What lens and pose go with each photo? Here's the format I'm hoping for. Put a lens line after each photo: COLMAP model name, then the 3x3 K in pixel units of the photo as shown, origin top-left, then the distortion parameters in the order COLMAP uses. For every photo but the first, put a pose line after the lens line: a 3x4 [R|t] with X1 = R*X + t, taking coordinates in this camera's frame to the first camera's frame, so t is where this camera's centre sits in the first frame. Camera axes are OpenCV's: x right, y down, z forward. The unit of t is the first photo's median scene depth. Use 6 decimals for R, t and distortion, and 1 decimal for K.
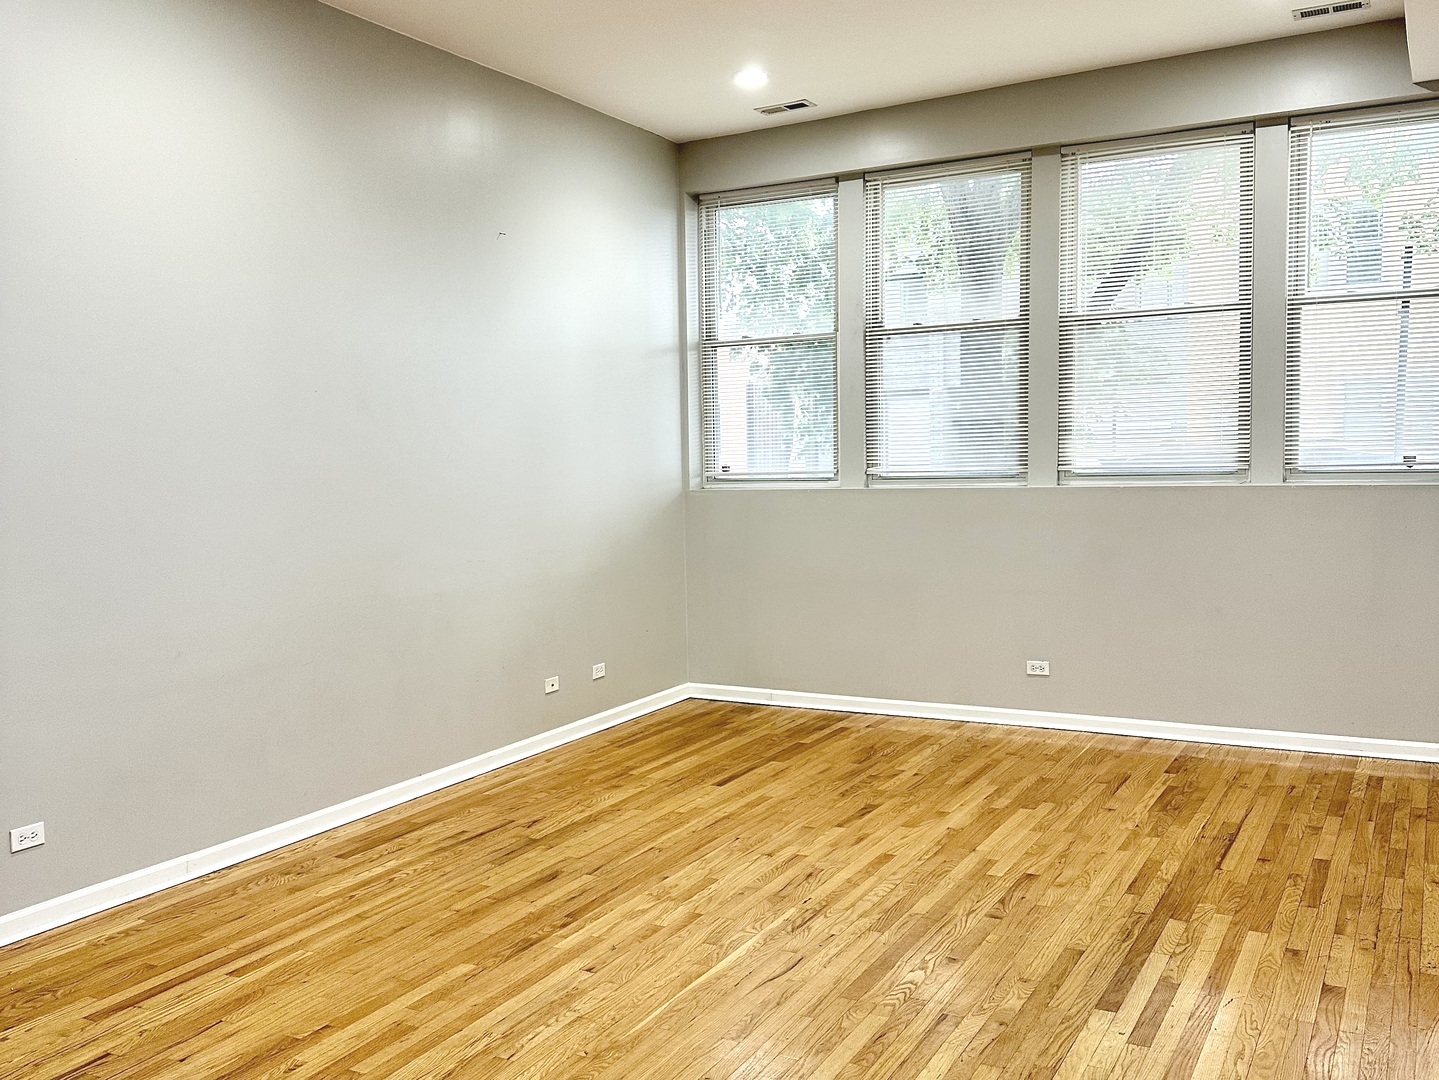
lens RADIAL K [[1343.4, 0, 719.0], [0, 1343.4, 540.4], [0, 0, 1]] dist [0.055157, 0.000000]
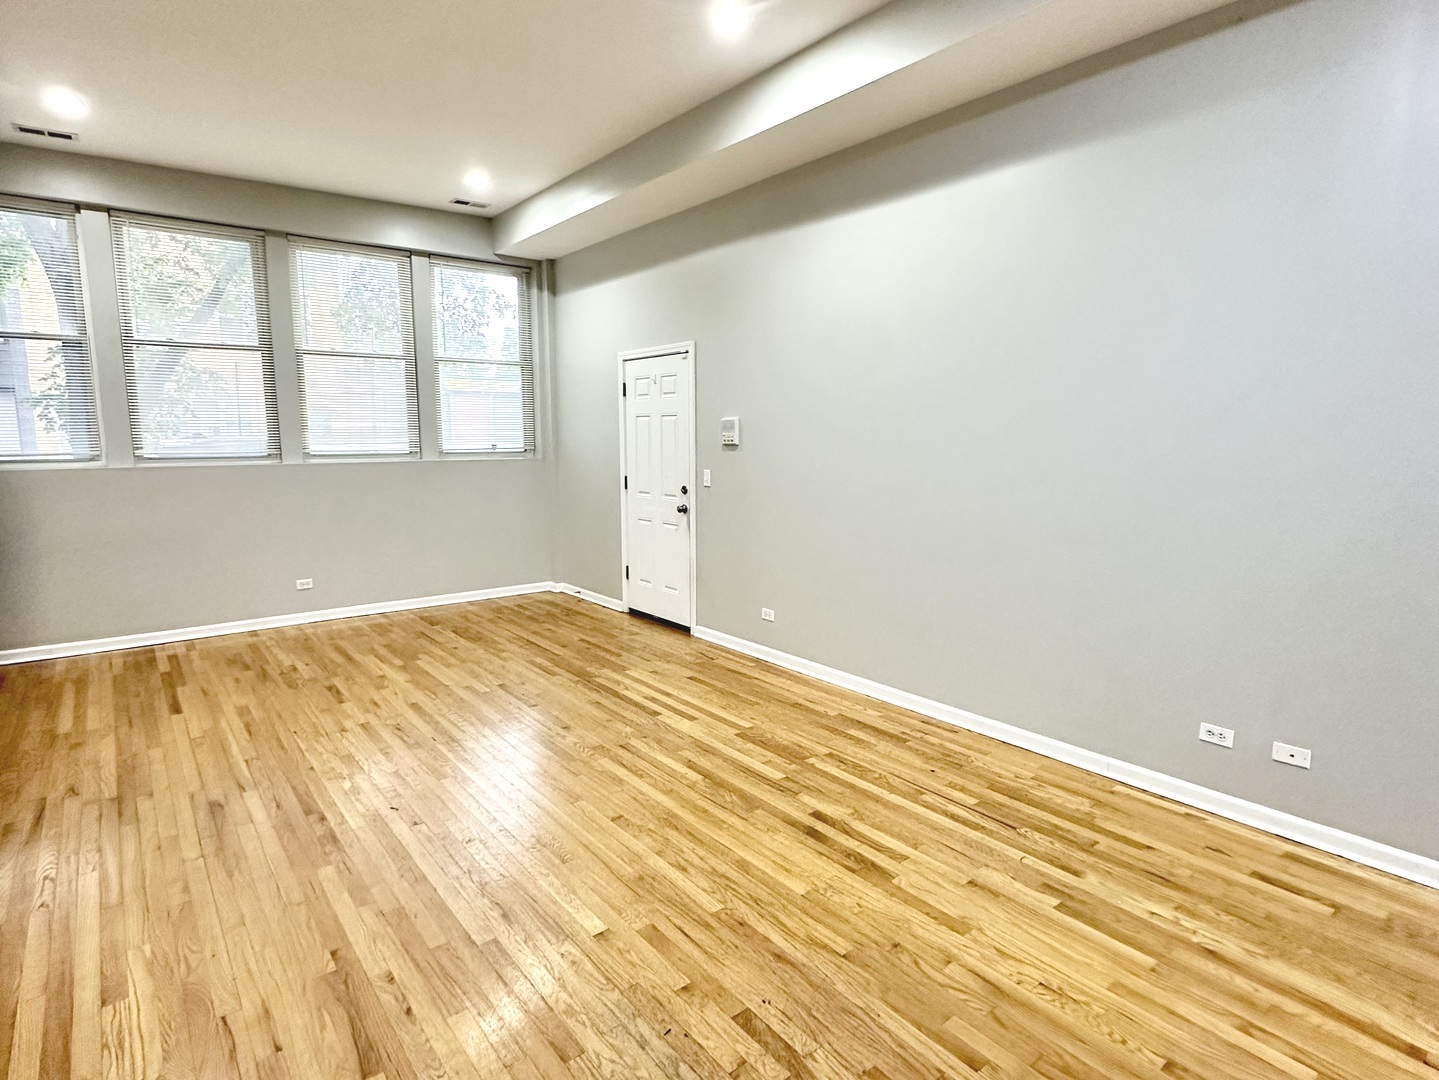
lens RADIAL K [[769.3, 0, 719.6], [0, 769.3, 536.6], [0, 0, 1]] dist [0.001530, -0.000704]
pose [[0.396266, -0.104704, 0.912146, -0.502462], [0.055031, 0.994399, 0.090238, -0.014162], [-0.916485, 0.014438, 0.399809, 0.323099]]
